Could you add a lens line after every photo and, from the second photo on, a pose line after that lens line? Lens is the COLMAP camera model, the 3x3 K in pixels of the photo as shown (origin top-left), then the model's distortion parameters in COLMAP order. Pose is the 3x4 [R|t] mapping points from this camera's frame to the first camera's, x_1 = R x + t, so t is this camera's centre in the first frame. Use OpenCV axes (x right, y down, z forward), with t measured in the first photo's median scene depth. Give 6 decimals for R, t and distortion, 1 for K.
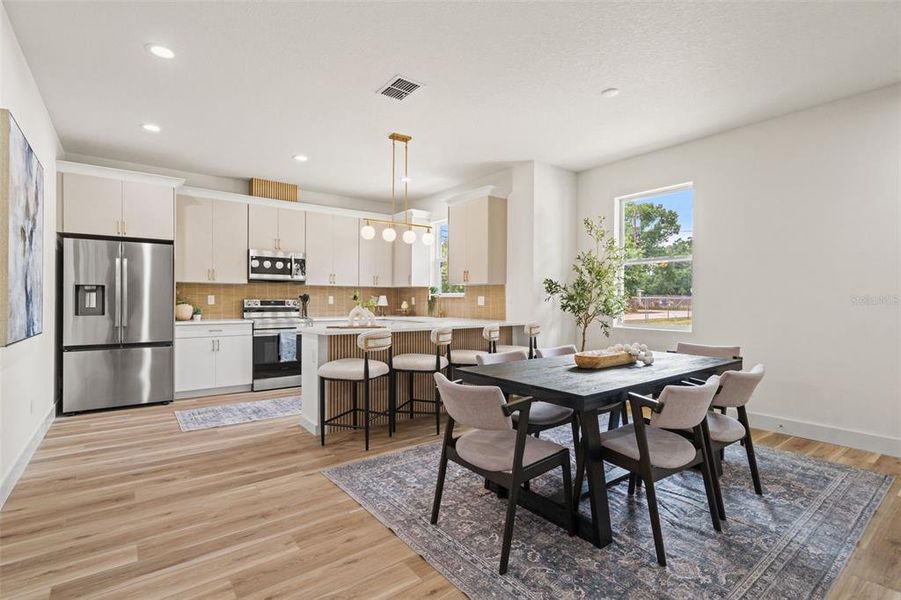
lens RADIAL K [[420.7, 0, 453.1], [0, 420.7, 304.6], [0, 0, 1]] dist [-0.000382, 0.002823]
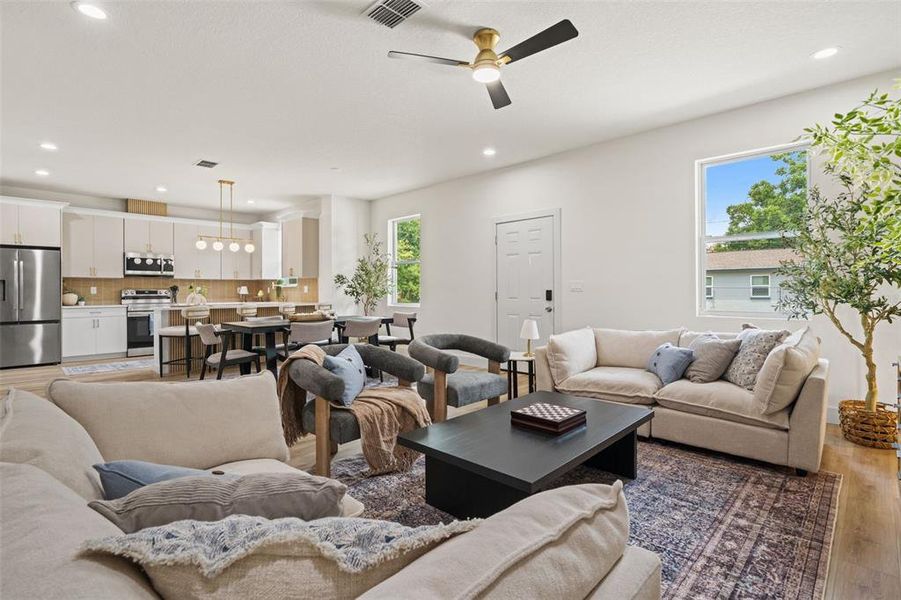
lens RADIAL K [[420.7, 0, 448.0], [0, 420.7, 292.4], [0, 0, 1]] dist [-0.000382, 0.002823]
pose [[0.989813, -0.009397, 0.142066, 0.363599], [0.010622, 0.999913, -0.007867, 0.018857], [-0.141980, 0.009296, 0.989826, -0.502221]]
